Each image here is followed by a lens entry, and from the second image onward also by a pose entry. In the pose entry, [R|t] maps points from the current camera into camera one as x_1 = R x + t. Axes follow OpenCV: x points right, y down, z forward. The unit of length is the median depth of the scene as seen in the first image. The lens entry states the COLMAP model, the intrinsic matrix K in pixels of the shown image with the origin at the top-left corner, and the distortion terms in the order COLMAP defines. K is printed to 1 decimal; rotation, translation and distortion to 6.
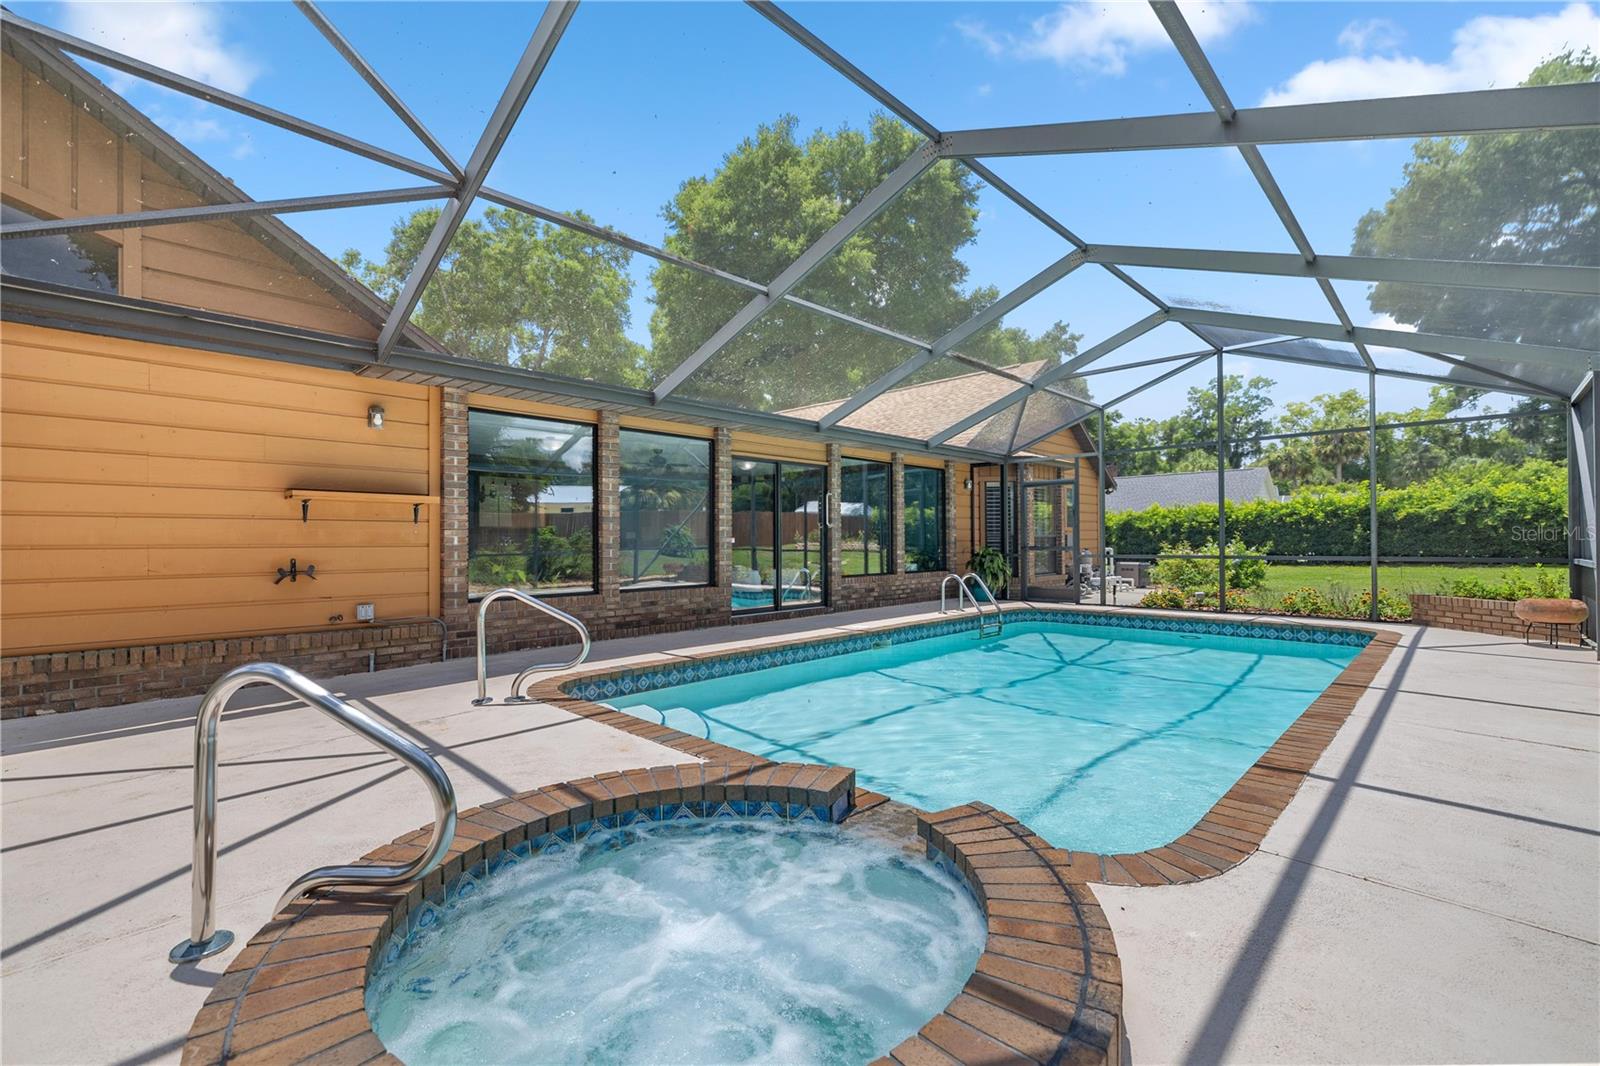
lens RADIAL K [[687.0, 0, 800.0], [0, 687.0, 533.0], [0, 0, 1]] dist [-0.000326, 0.000086]
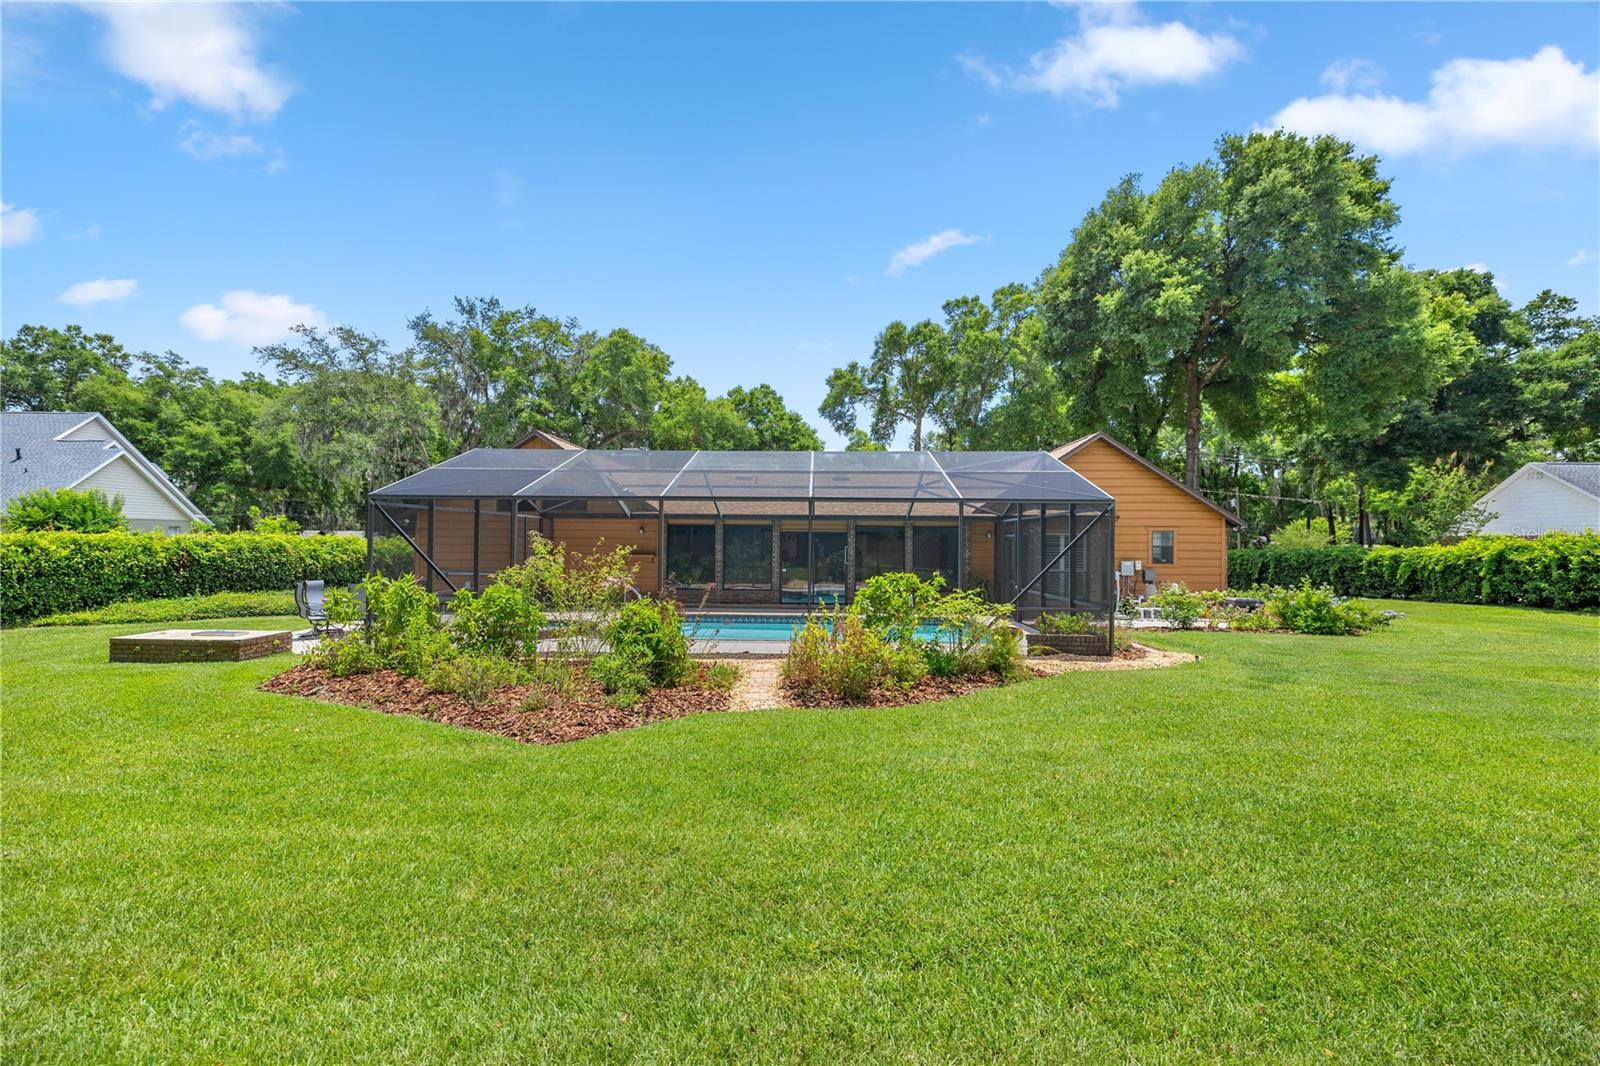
lens RADIAL K [[670.5, 0, 800.0], [0, 670.5, 533.0], [0, 0, 1]] dist [-0.000099, -0.000180]
pose [[0.673547, 0.002139, -0.739142, 0.416151], [-0.004157, 0.999991, -0.000893, -0.028945], [0.739133, 0.003674, 0.673550, -0.111068]]
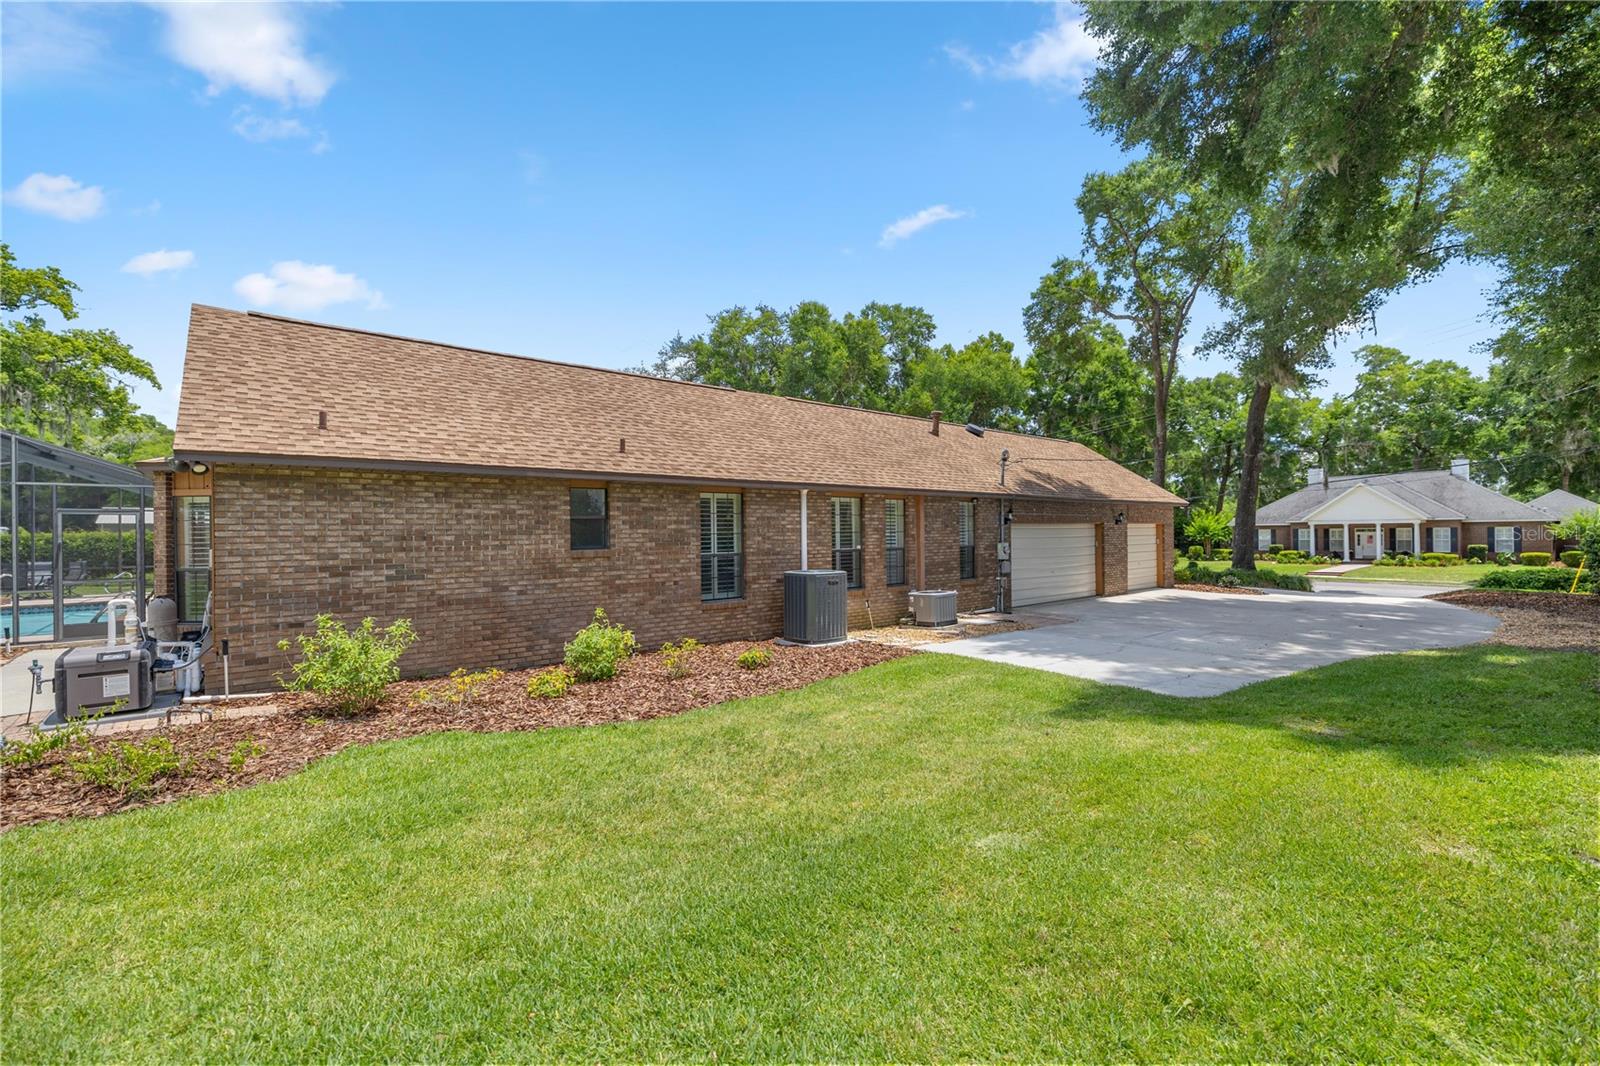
lens RADIAL K [[659.4, 0, 800.0], [0, 659.4, 533.0], [0, 0, 1]] dist [0.000770, 0.000190]
pose [[-0.099511, 0.009244, -0.994994, 0.433546], [0.024782, 0.999670, 0.006809, -0.008843], [0.994728, -0.023980, -0.099707, 0.775506]]
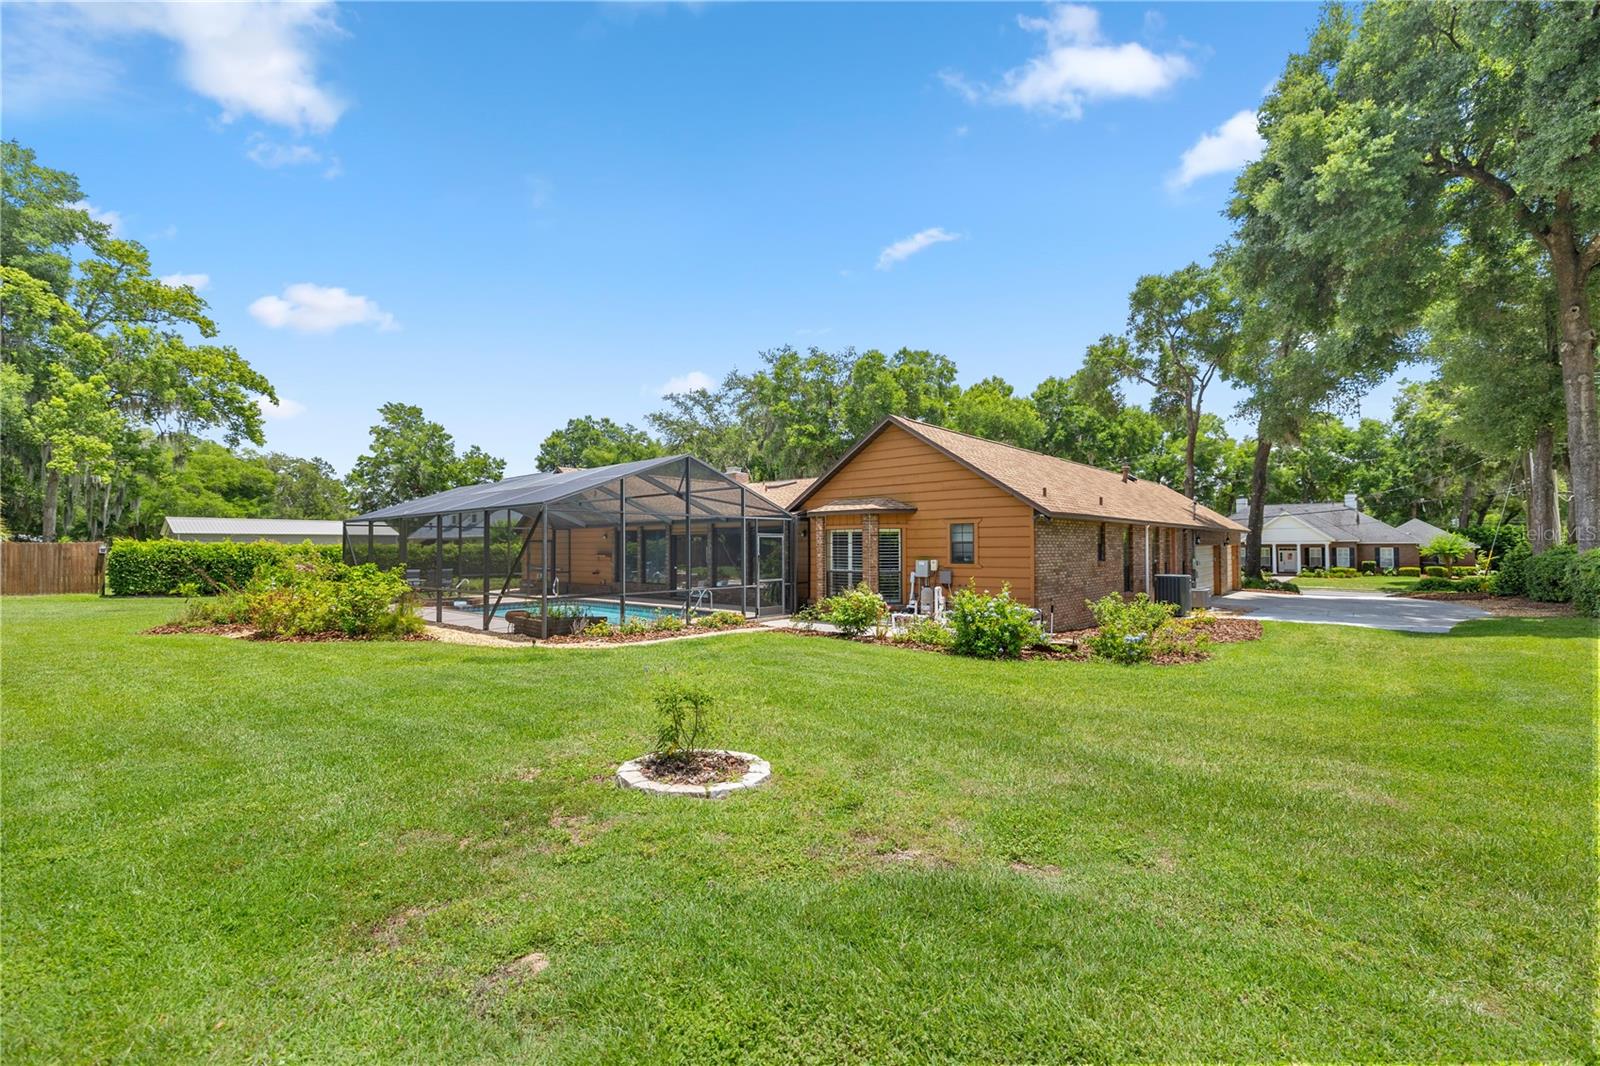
lens RADIAL K [[662.6, 0, 800.0], [0, 662.6, 533.0], [0, 0, 1]] dist [-0.000042, -0.000115]
pose [[0.047210, -0.012301, -0.998809, 0.664567], [0.016537, 0.999797, -0.011531, -0.022457], [0.998748, -0.015973, 0.047404, 0.377602]]
